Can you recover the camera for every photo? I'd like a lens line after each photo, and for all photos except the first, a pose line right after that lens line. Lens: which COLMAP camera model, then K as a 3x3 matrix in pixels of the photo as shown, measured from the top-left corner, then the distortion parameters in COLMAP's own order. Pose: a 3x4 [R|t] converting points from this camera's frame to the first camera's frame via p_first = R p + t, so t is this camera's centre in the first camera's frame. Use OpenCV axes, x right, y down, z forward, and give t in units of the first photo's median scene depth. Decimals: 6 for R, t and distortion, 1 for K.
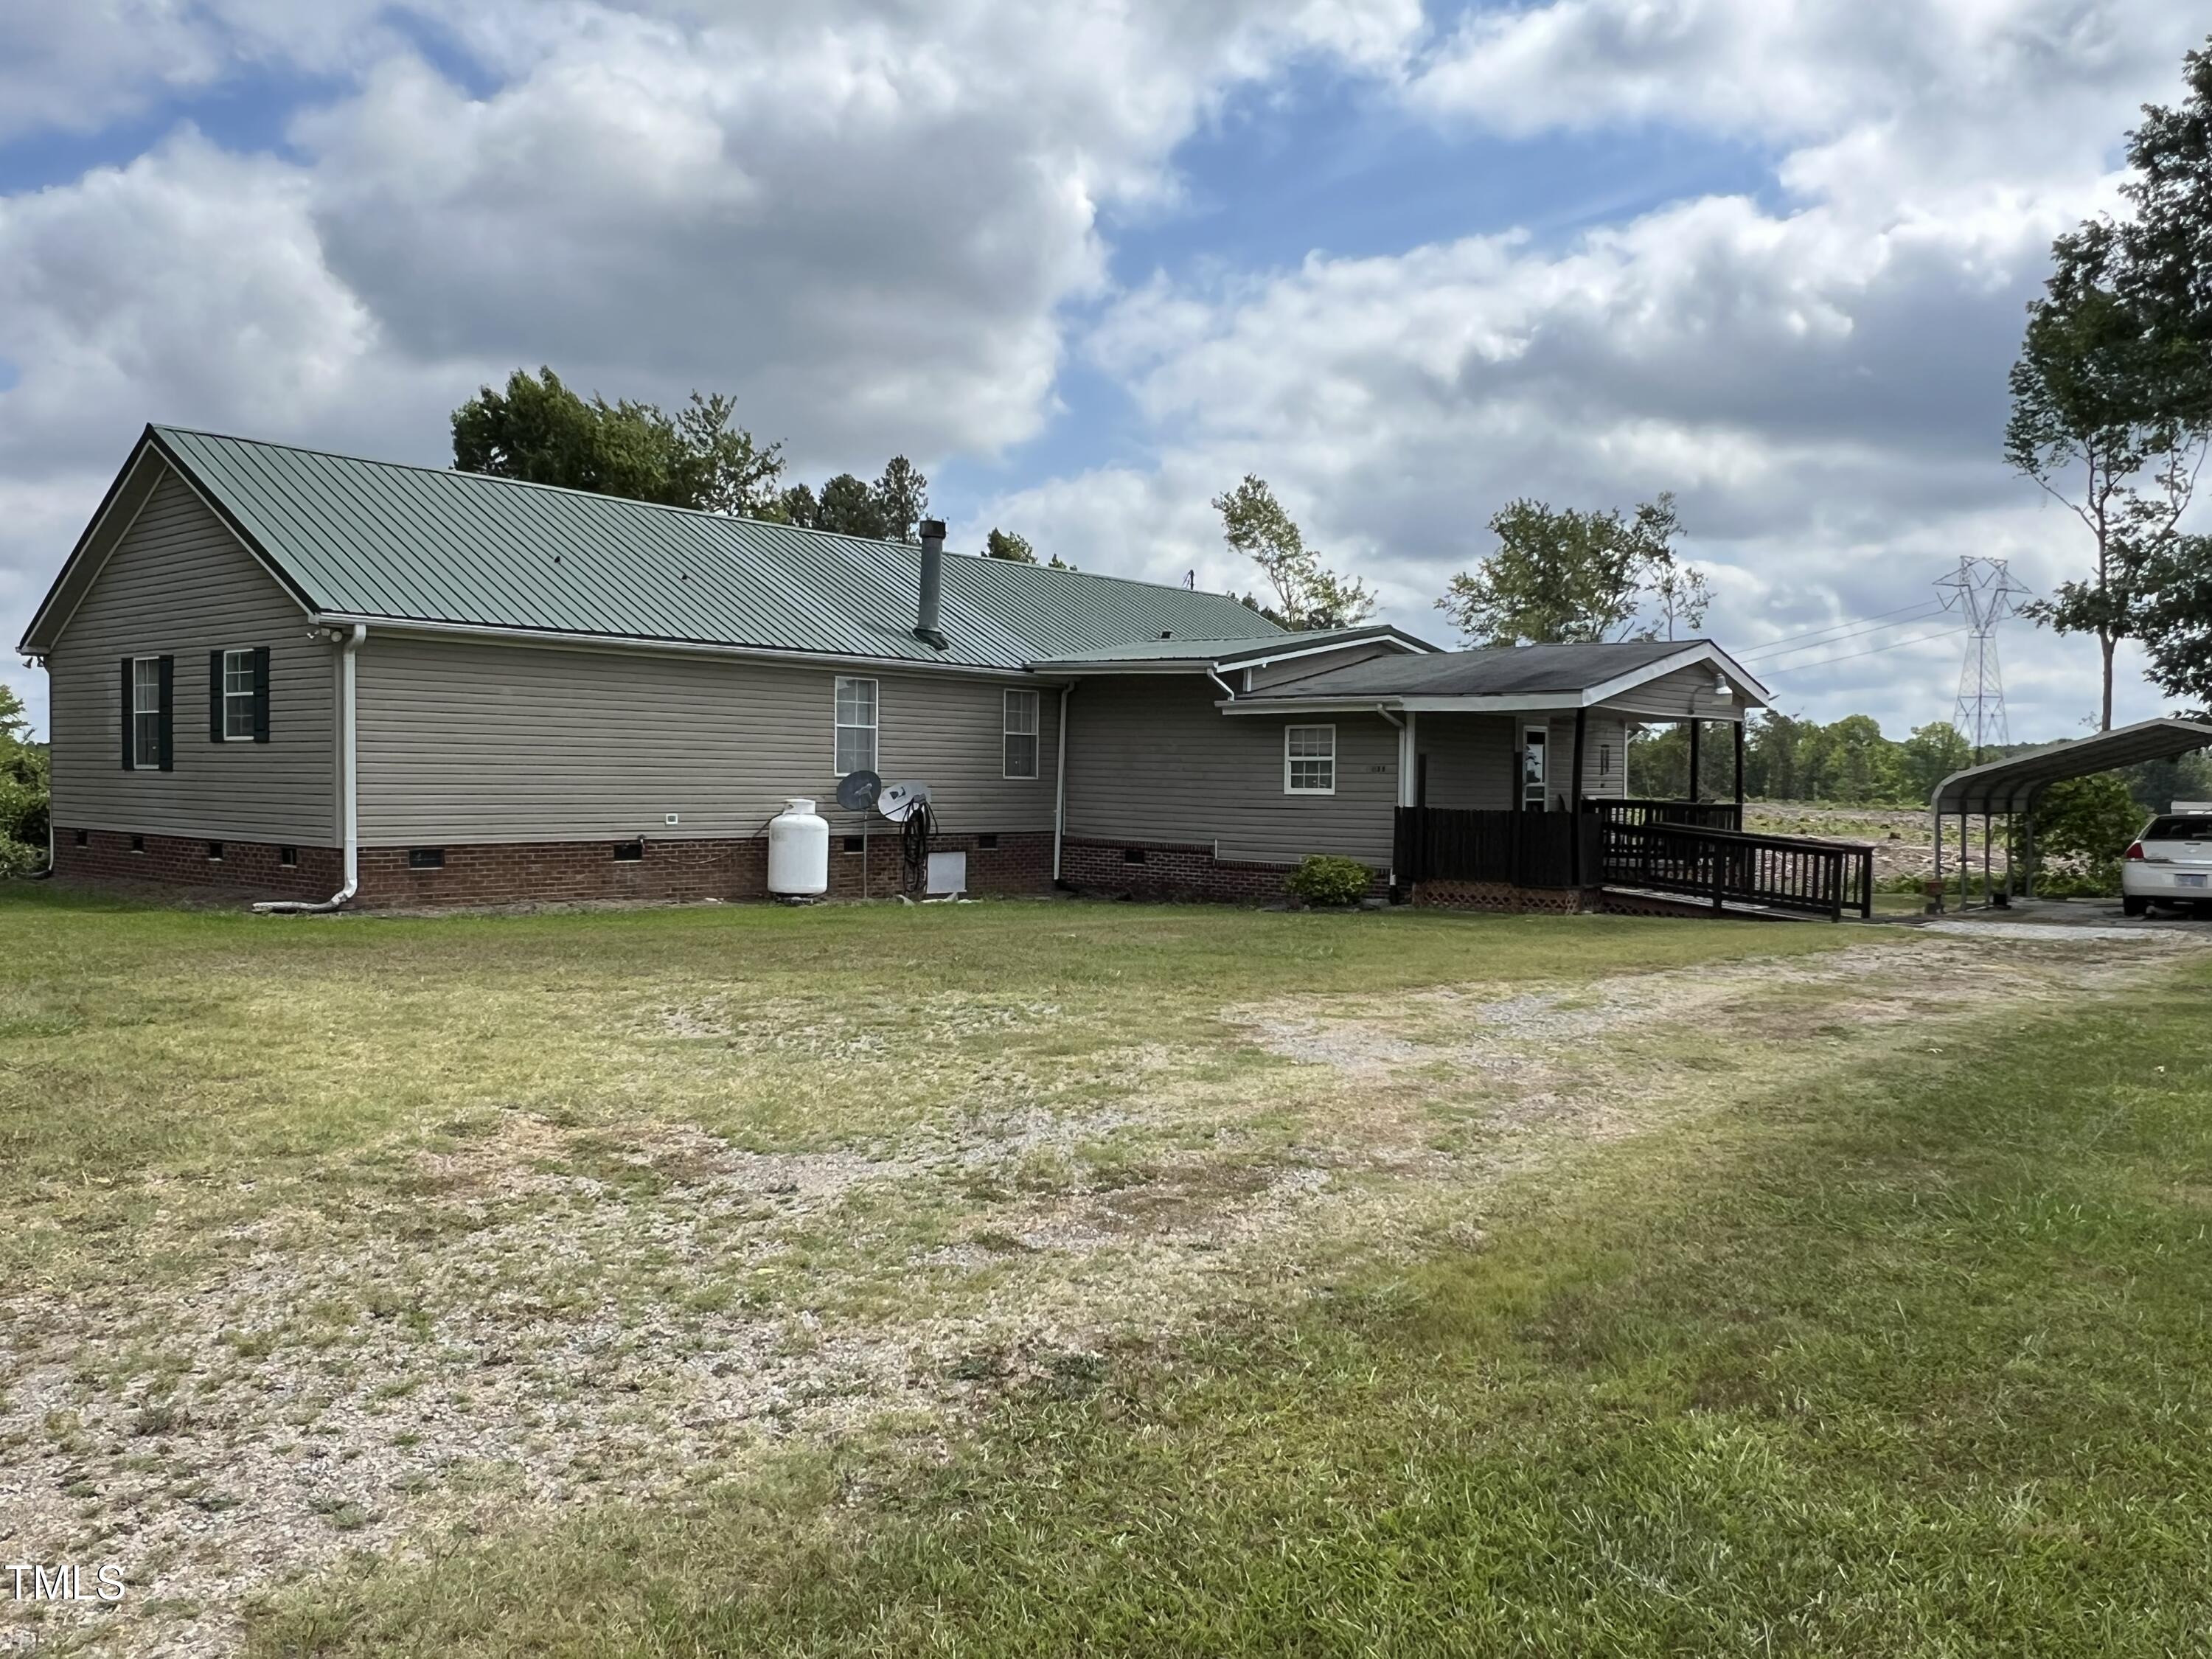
lens RADIAL K [[1680.0, 0, 1106.0], [0, 1680.0, 829.5], [0, 0, 1]] dist [0.060881, 0.001400]
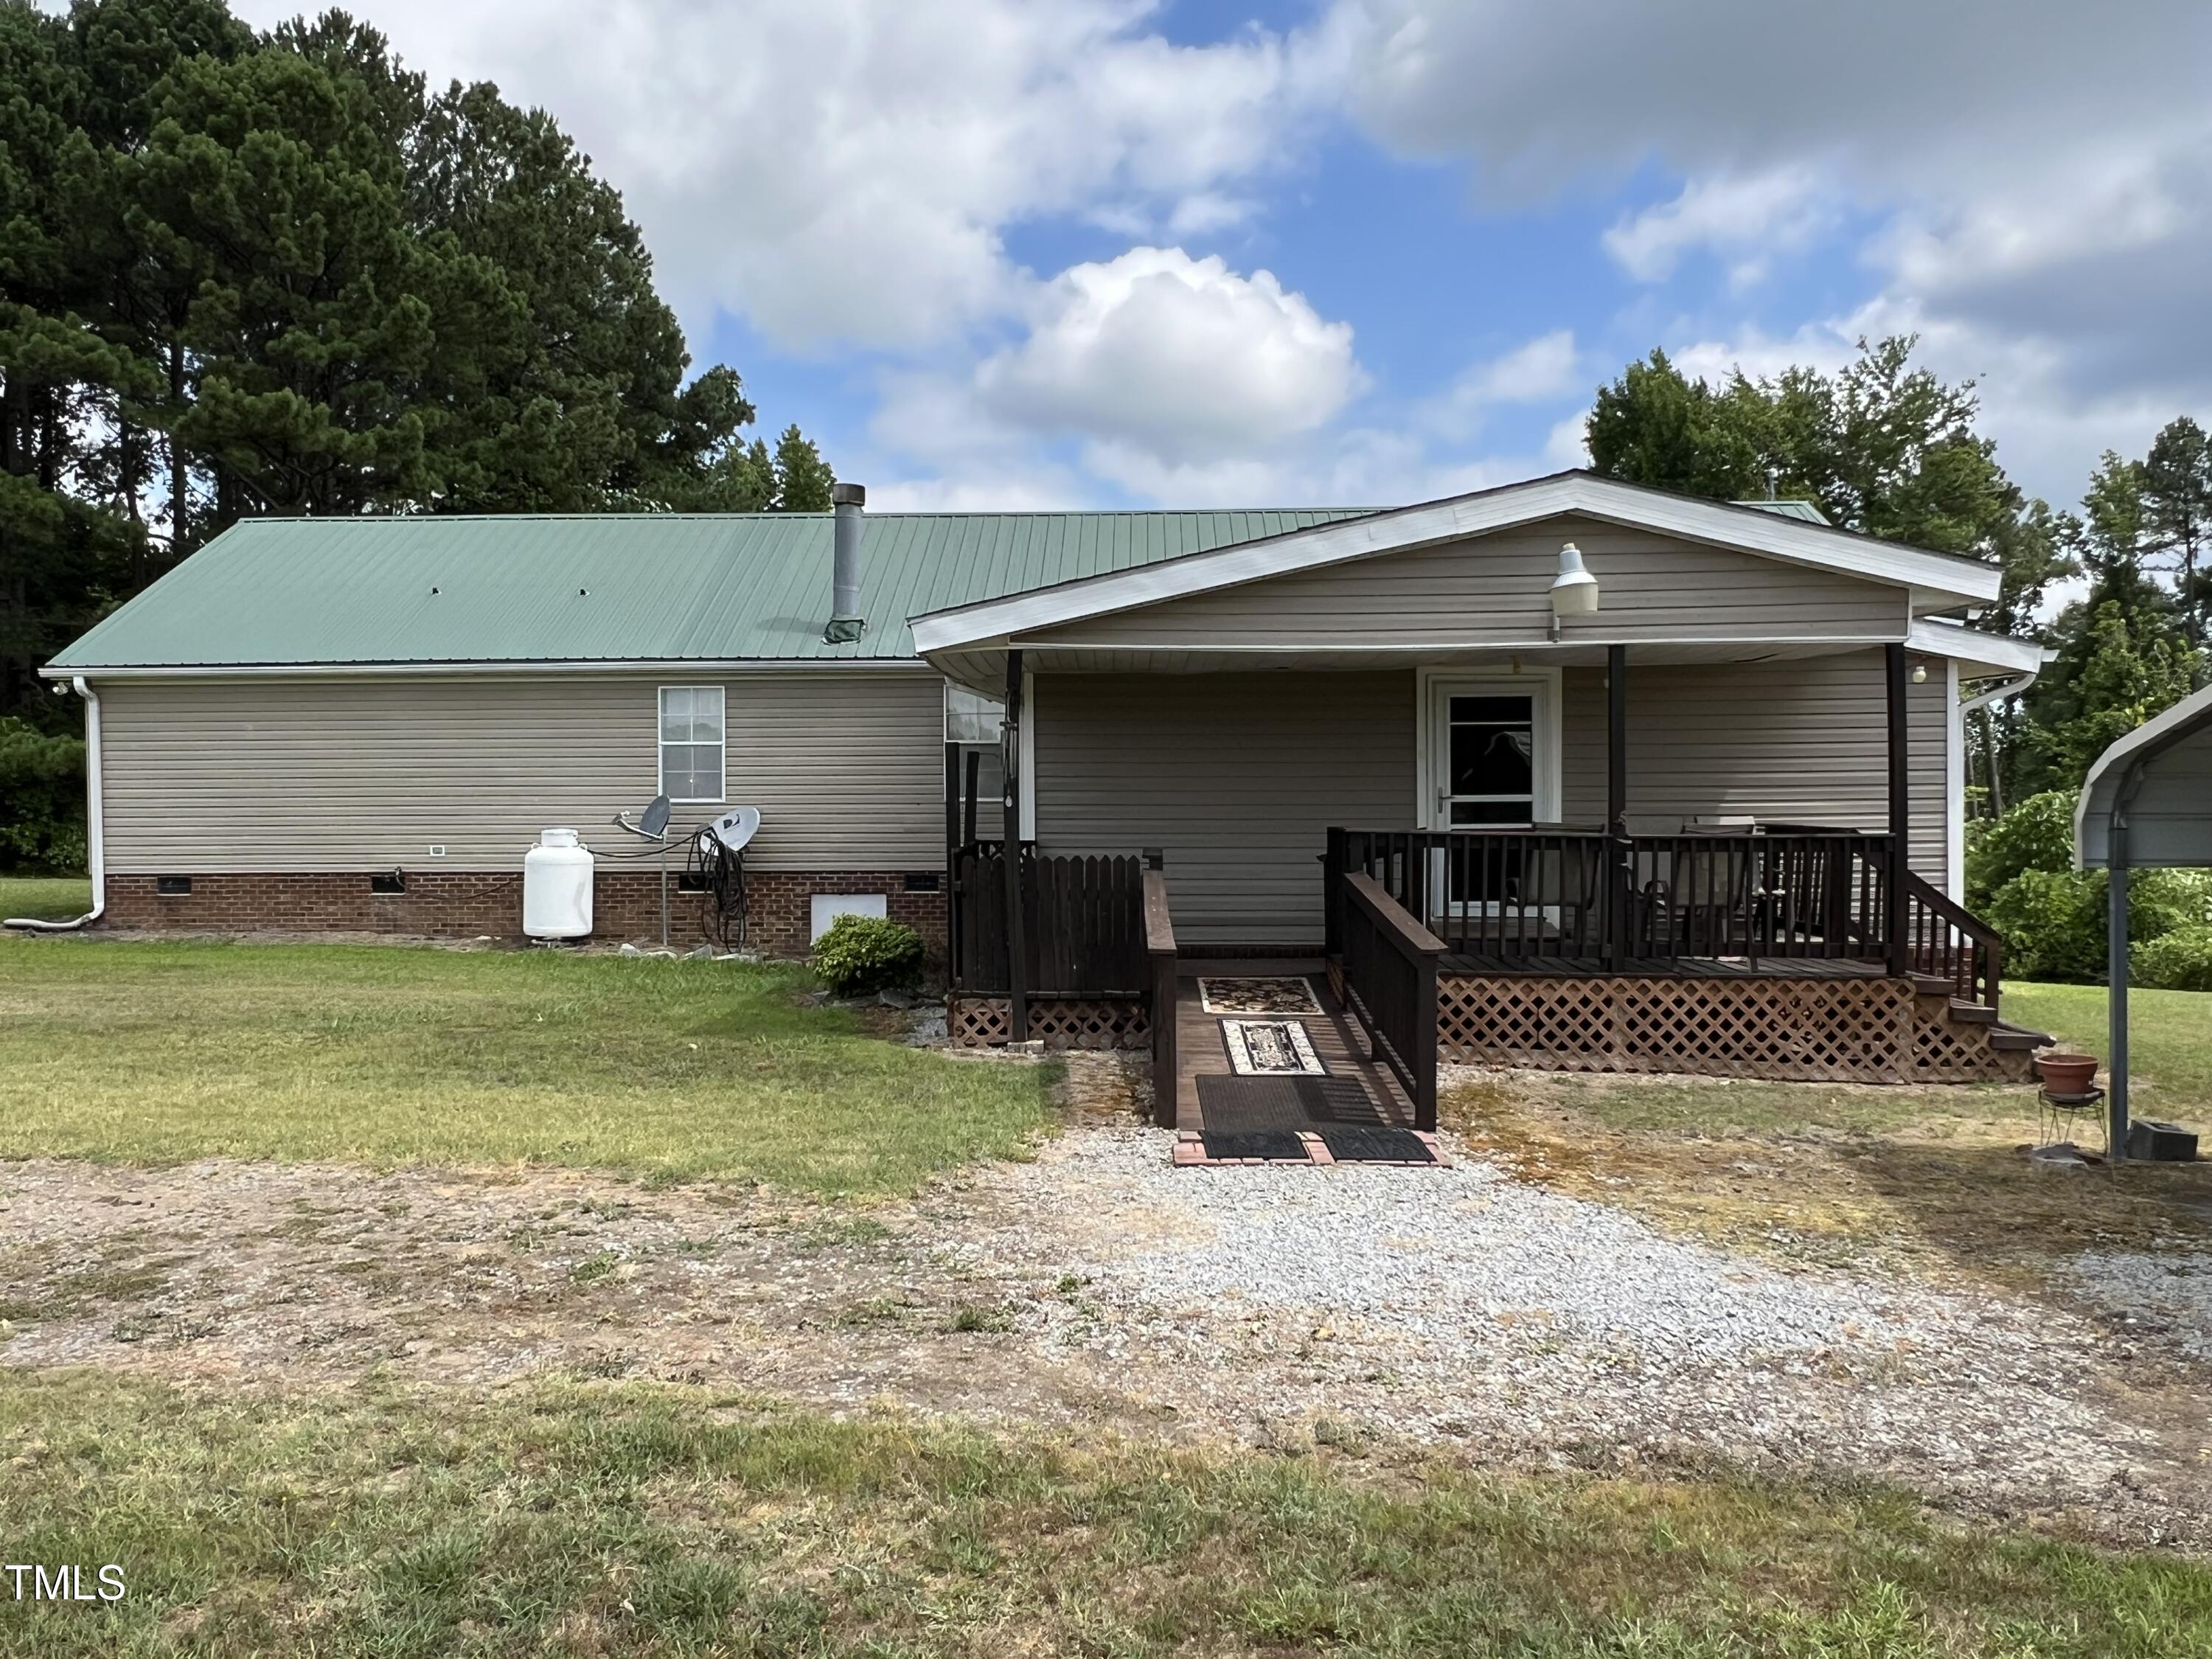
lens RADIAL K [[1680.0, 0, 1106.0], [0, 1680.0, 829.5], [0, 0, 1]] dist [0.060881, 0.001400]
pose [[0.570591, -0.007845, -0.821197, 0.717826], [-0.011342, 0.999784, -0.017432, -0.005547], [0.821156, 0.019261, 0.570379, 0.739407]]
